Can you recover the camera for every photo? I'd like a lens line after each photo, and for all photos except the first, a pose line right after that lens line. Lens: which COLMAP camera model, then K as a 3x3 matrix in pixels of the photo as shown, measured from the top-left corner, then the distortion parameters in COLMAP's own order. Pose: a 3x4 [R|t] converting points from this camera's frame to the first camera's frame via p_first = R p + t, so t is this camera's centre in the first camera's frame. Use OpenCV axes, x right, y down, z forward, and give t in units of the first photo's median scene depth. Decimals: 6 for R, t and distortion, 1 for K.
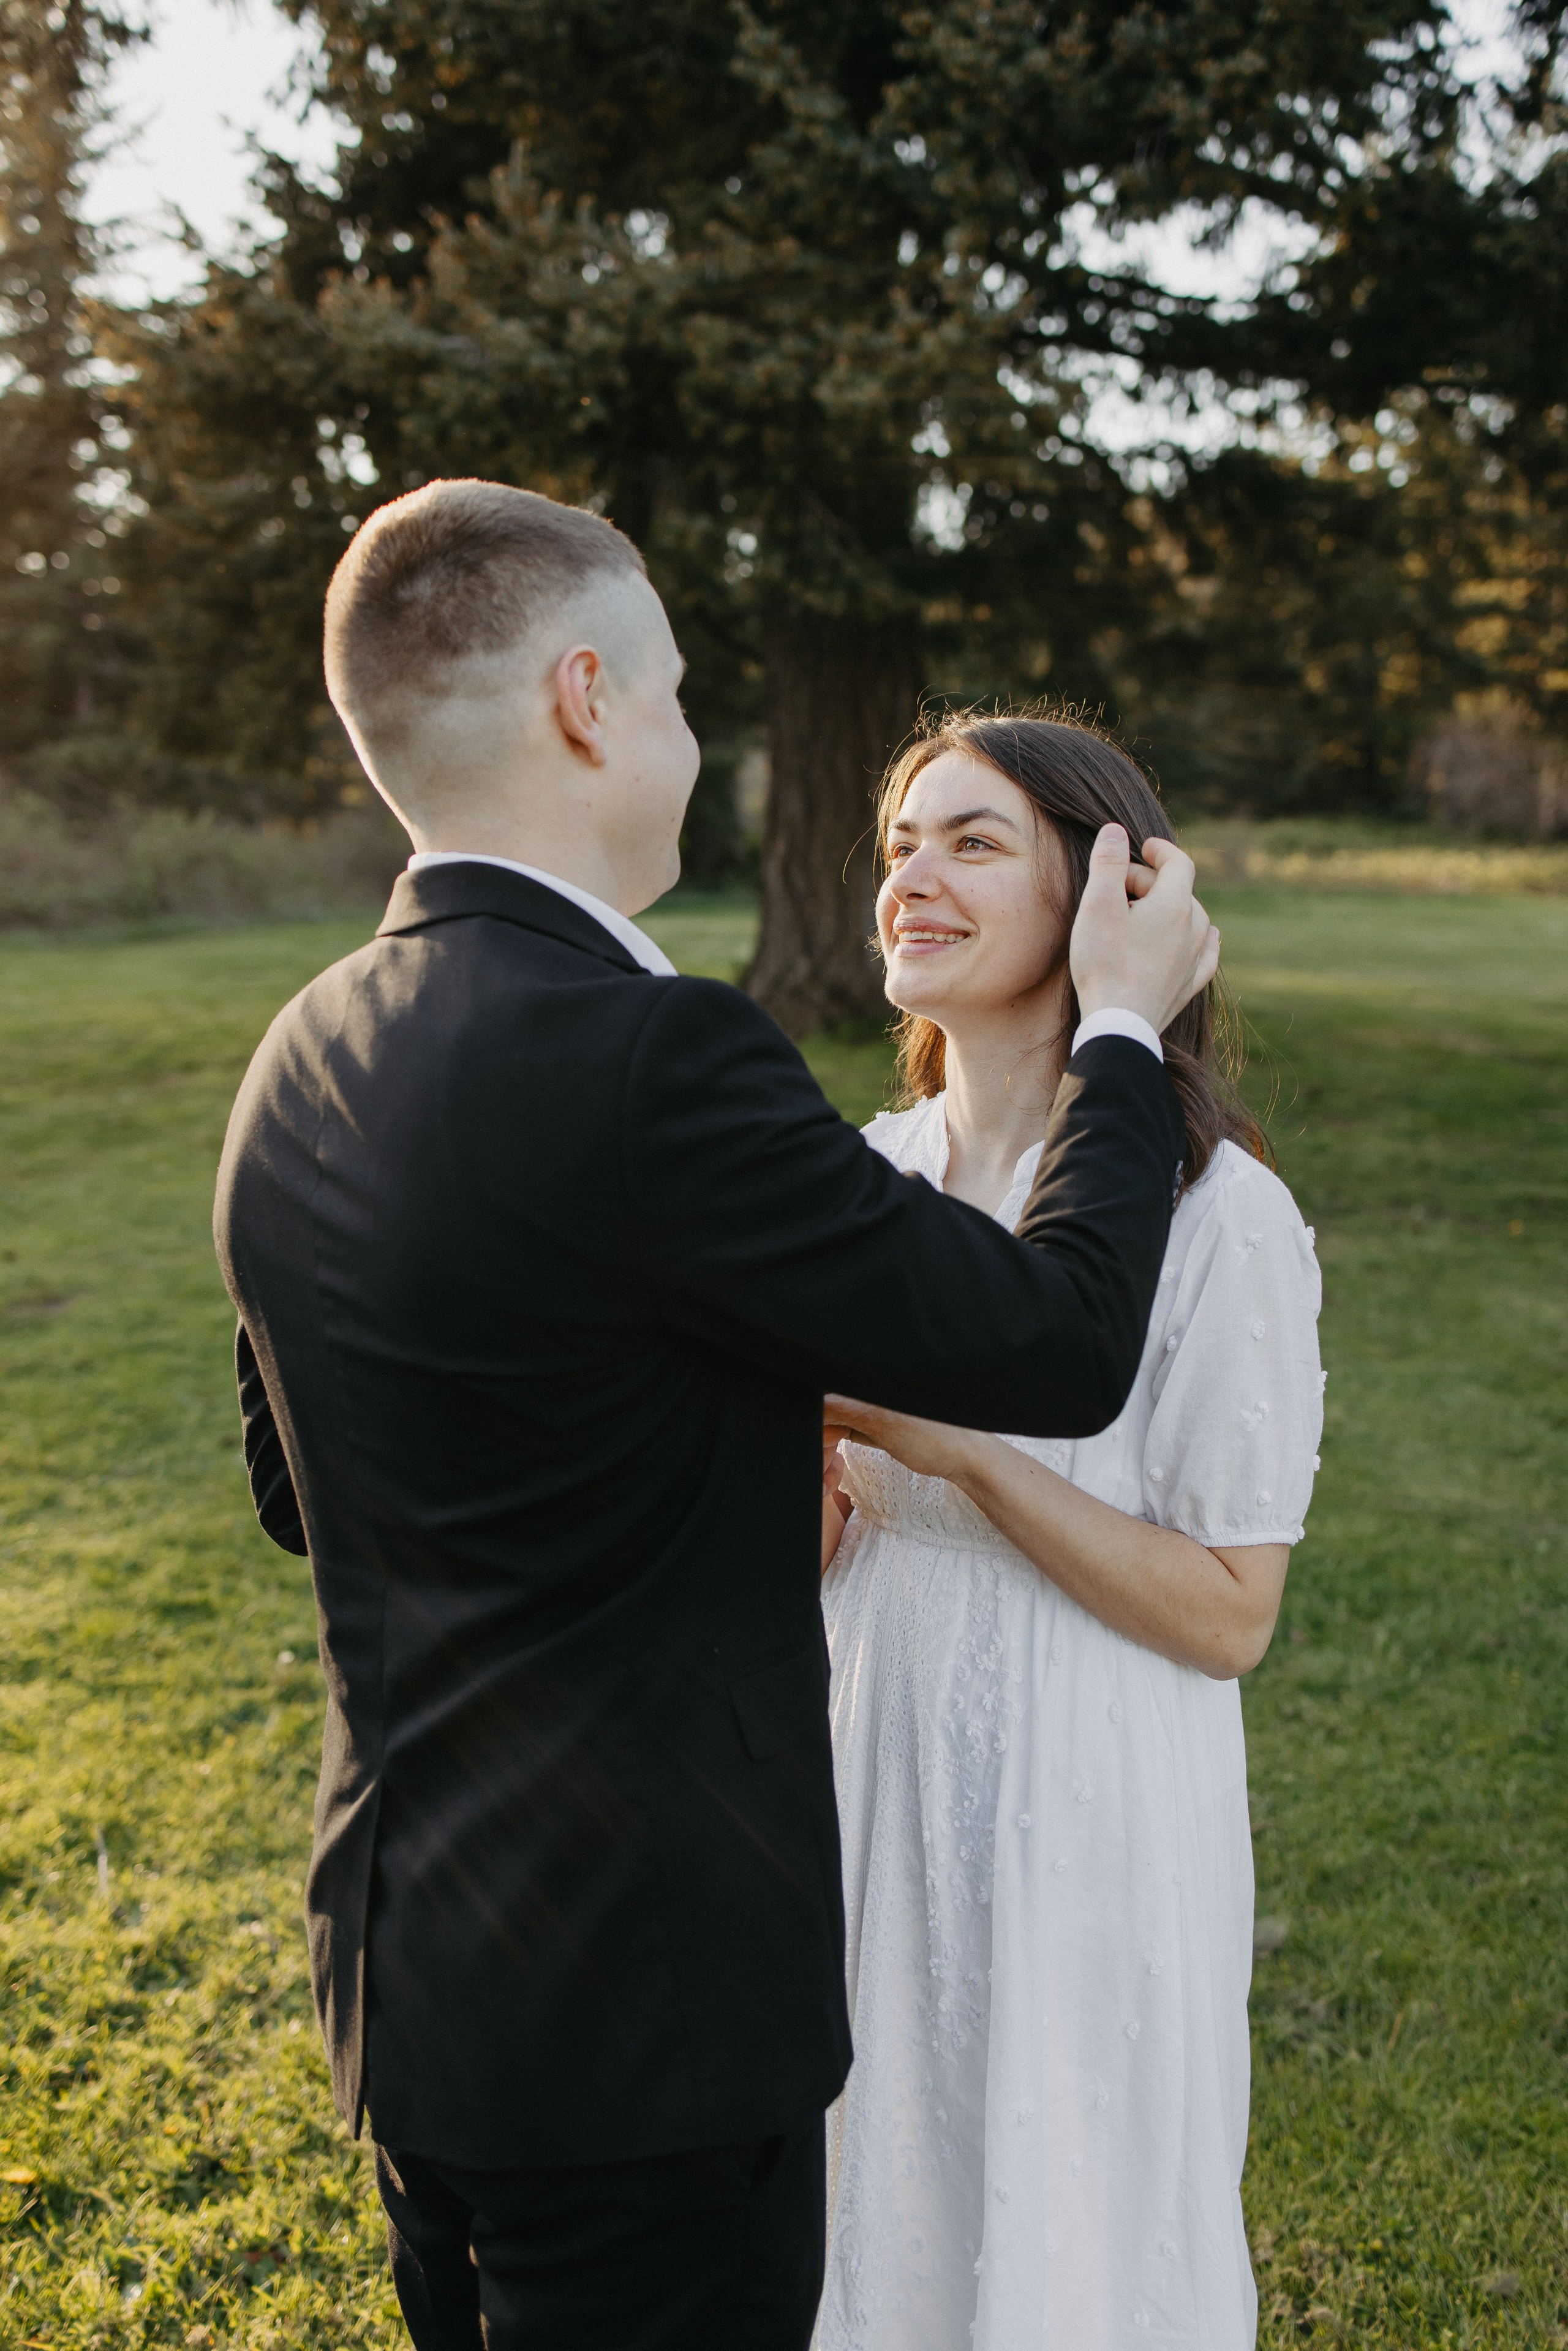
lens RADIAL K [[2403.9, 0, 788.0], [0, 2403.9, 1193.0], [0, 0, 1]] dist [0.027927, 0.000000]
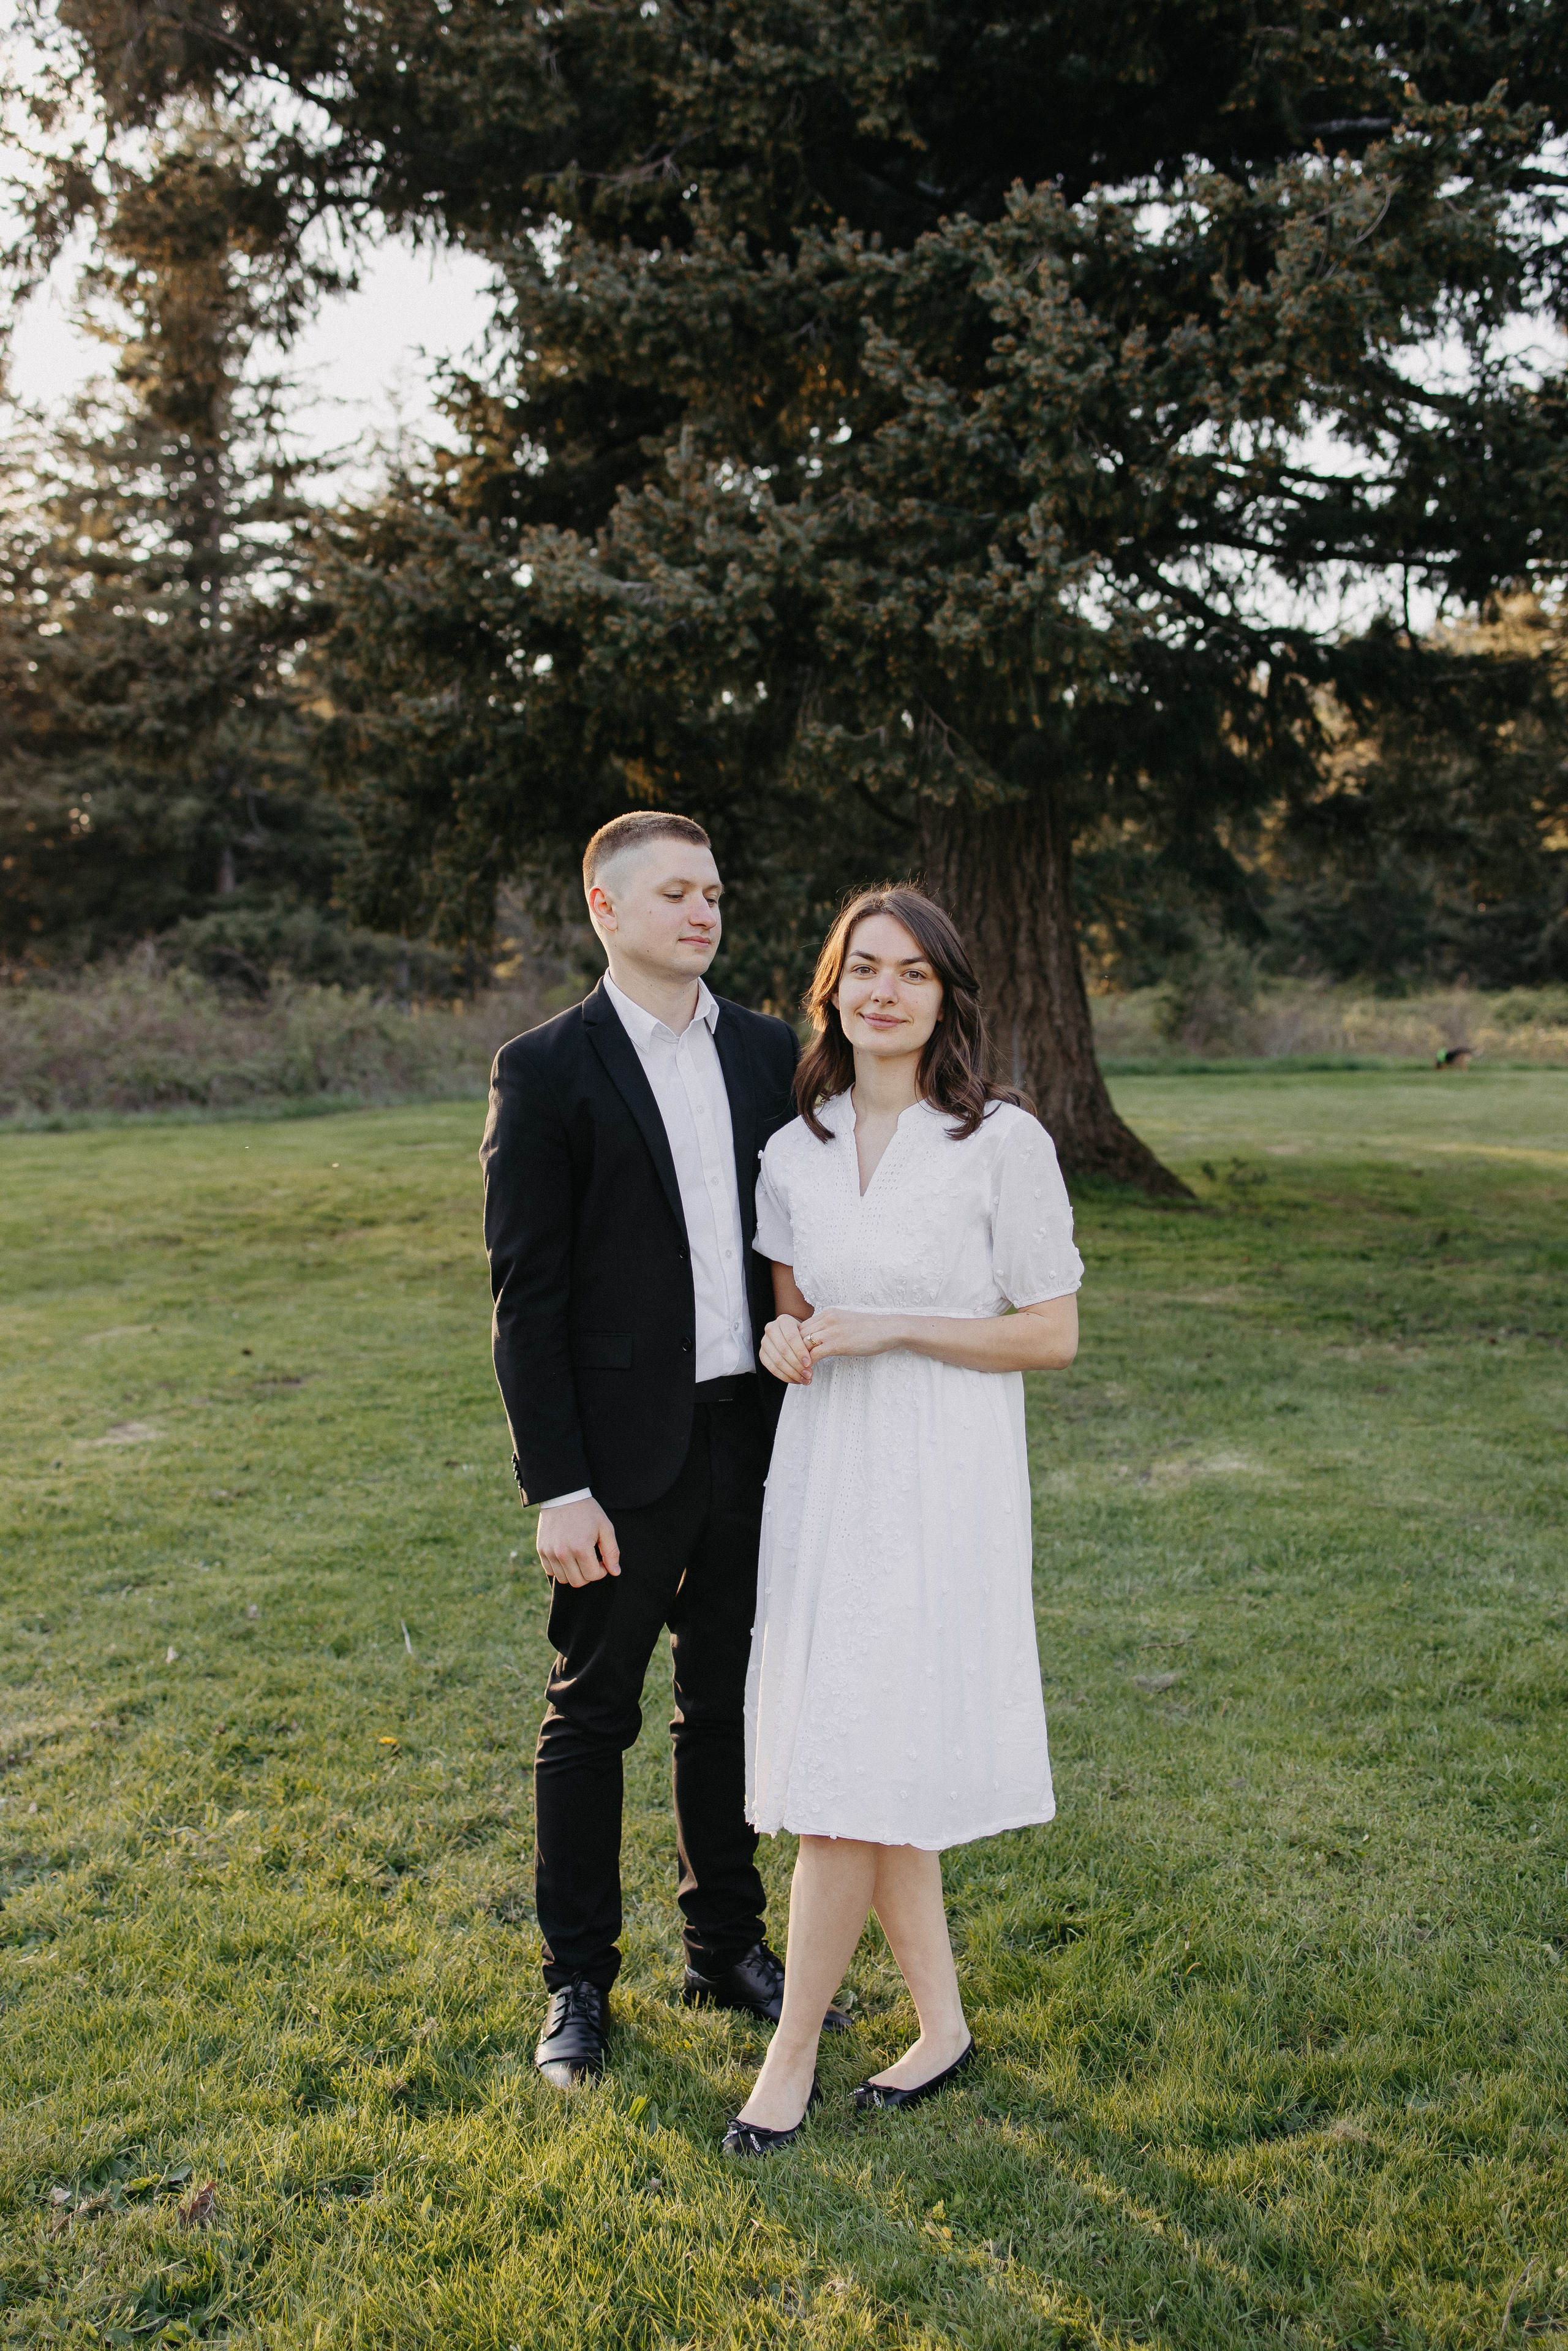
lens RADIAL K [[2814.3, 0, 772.4], [0, 2814.3, 1169.4], [0, 0, 1]] dist [0.097875, 0.000000]
pose [[0.996861, -0.003224, -0.079108, 0.041947], [-0.004153, 0.995666, -0.092912, 0.066933], [0.079064, 0.092949, 0.992527, -0.364265]]
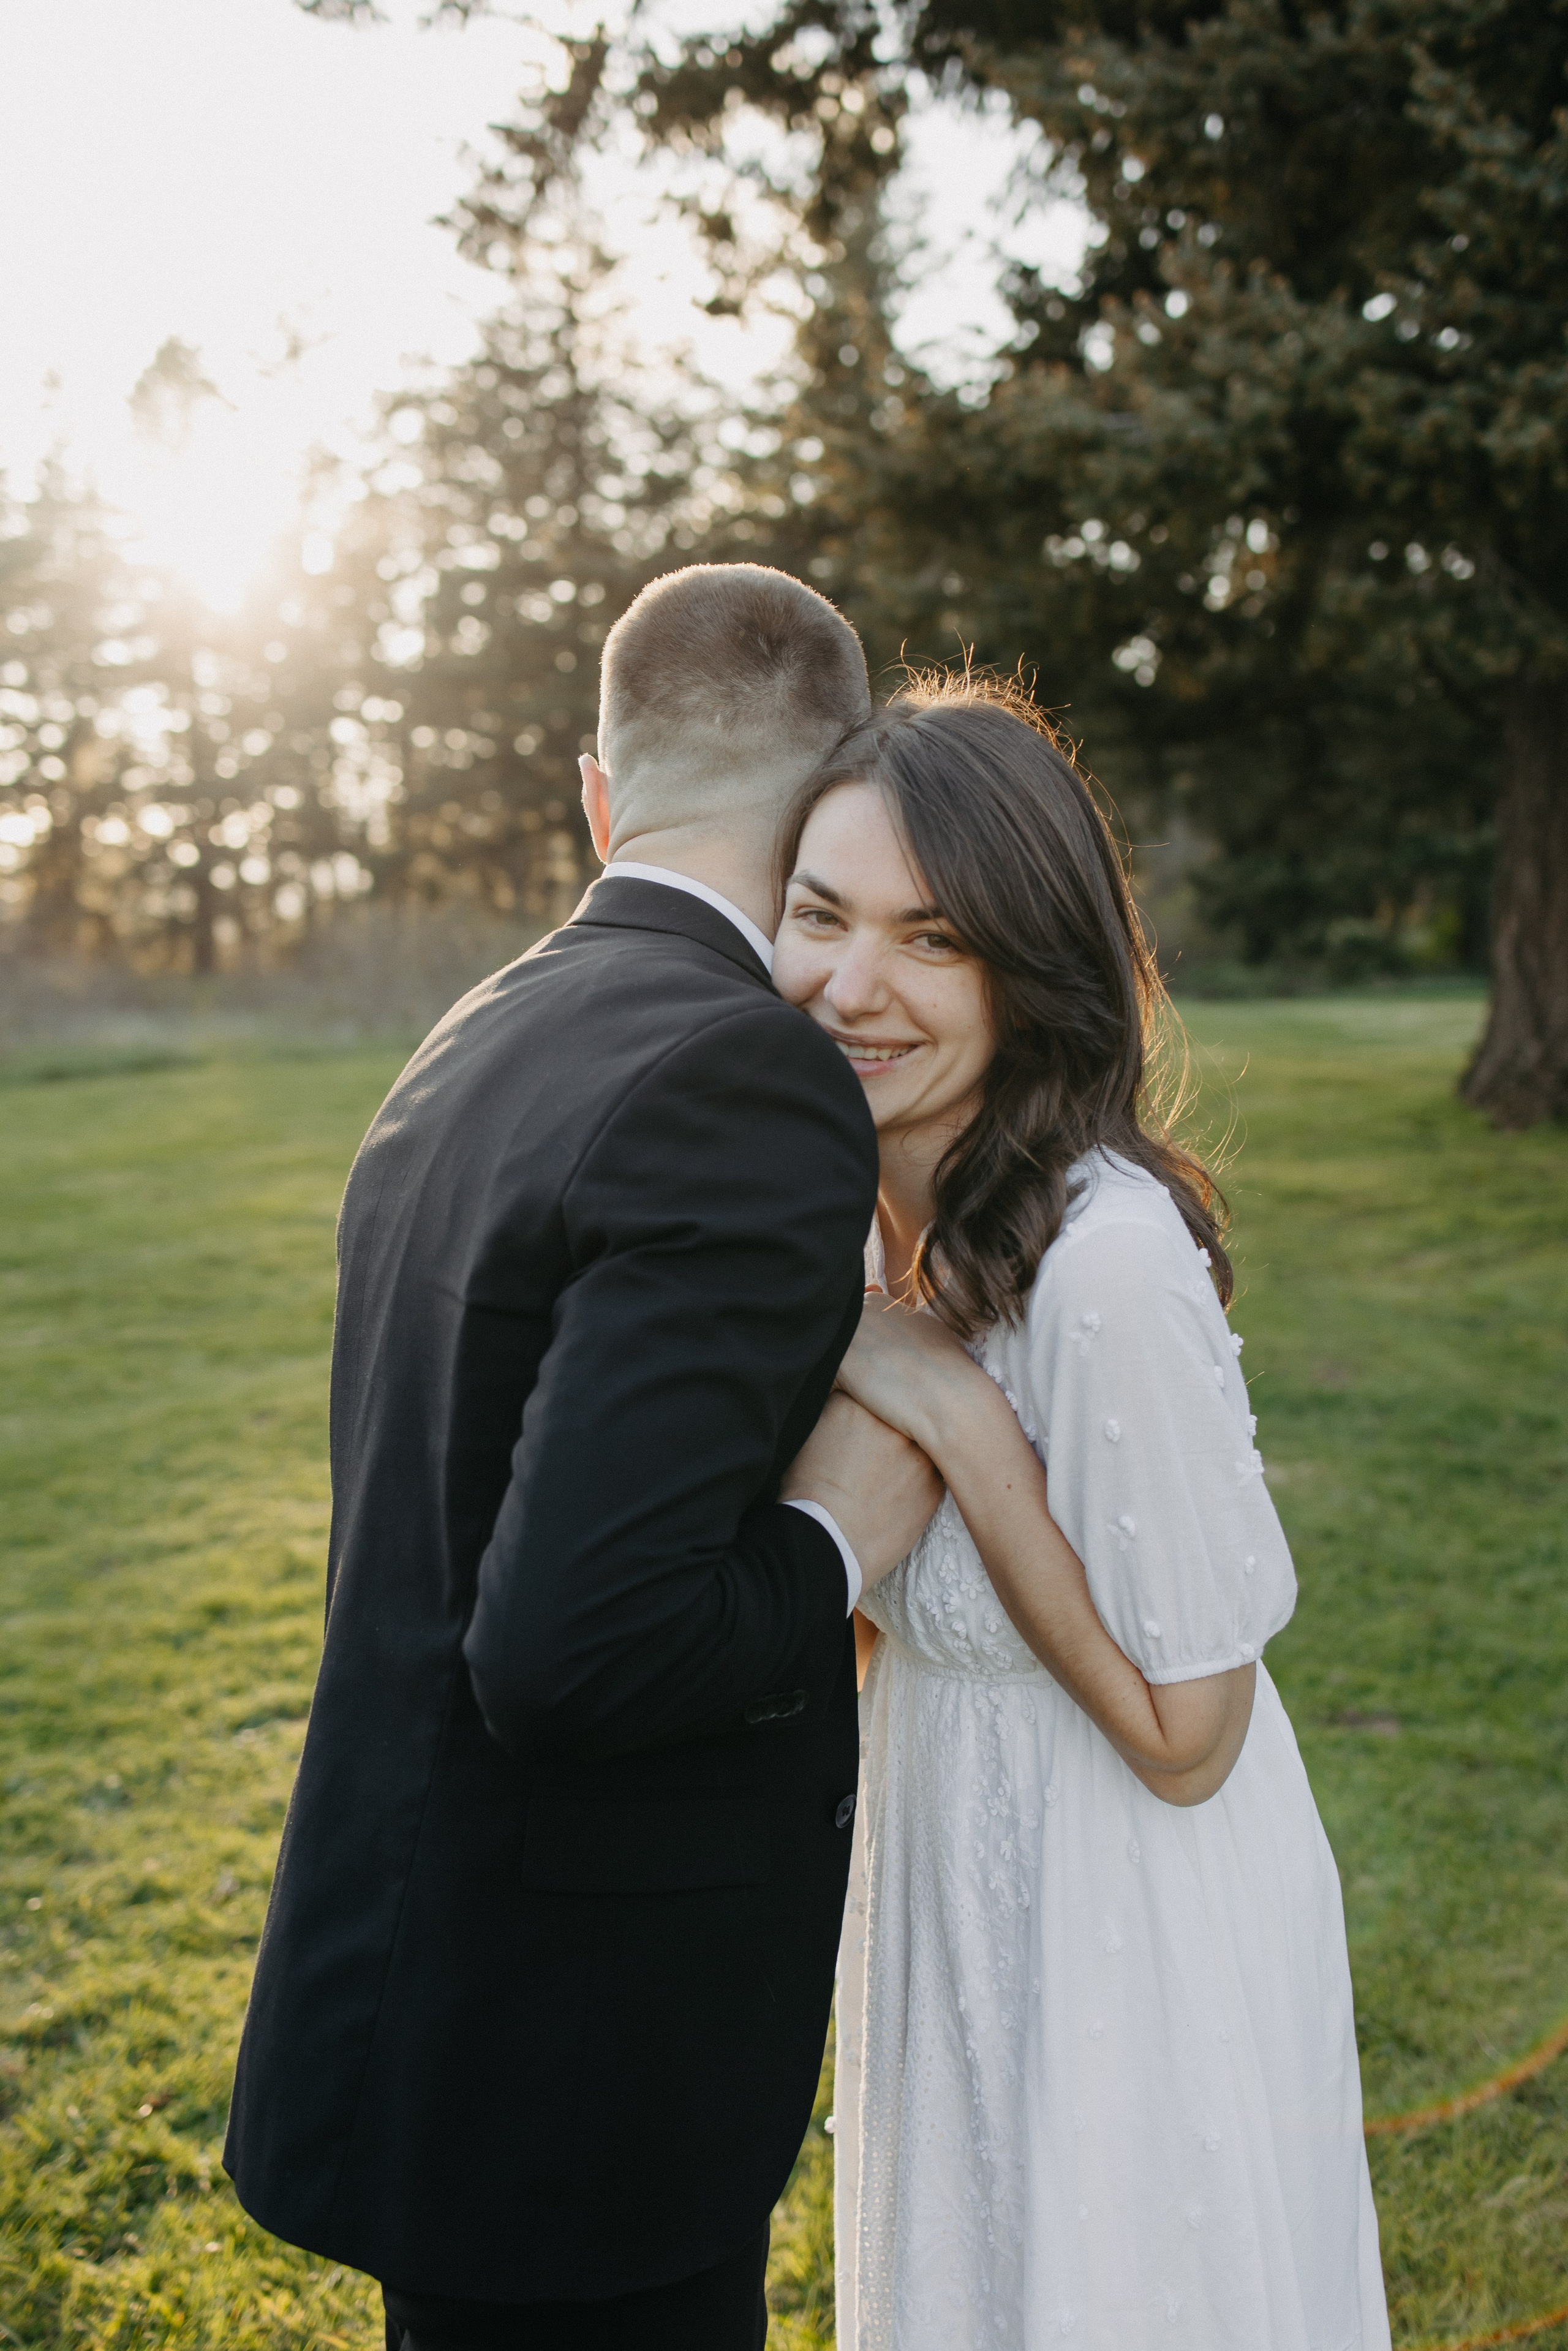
lens RADIAL K [[2403.9, 0, 790.2], [0, 2403.9, 1175.7], [0, 0, 1]] dist [0.027927, 0.000000]
pose [[0.946233, 0.023098, -0.322660, 0.062007], [-0.036974, 0.998633, -0.036940, 0.000469], [0.321366, 0.046884, 0.945794, 0.029709]]
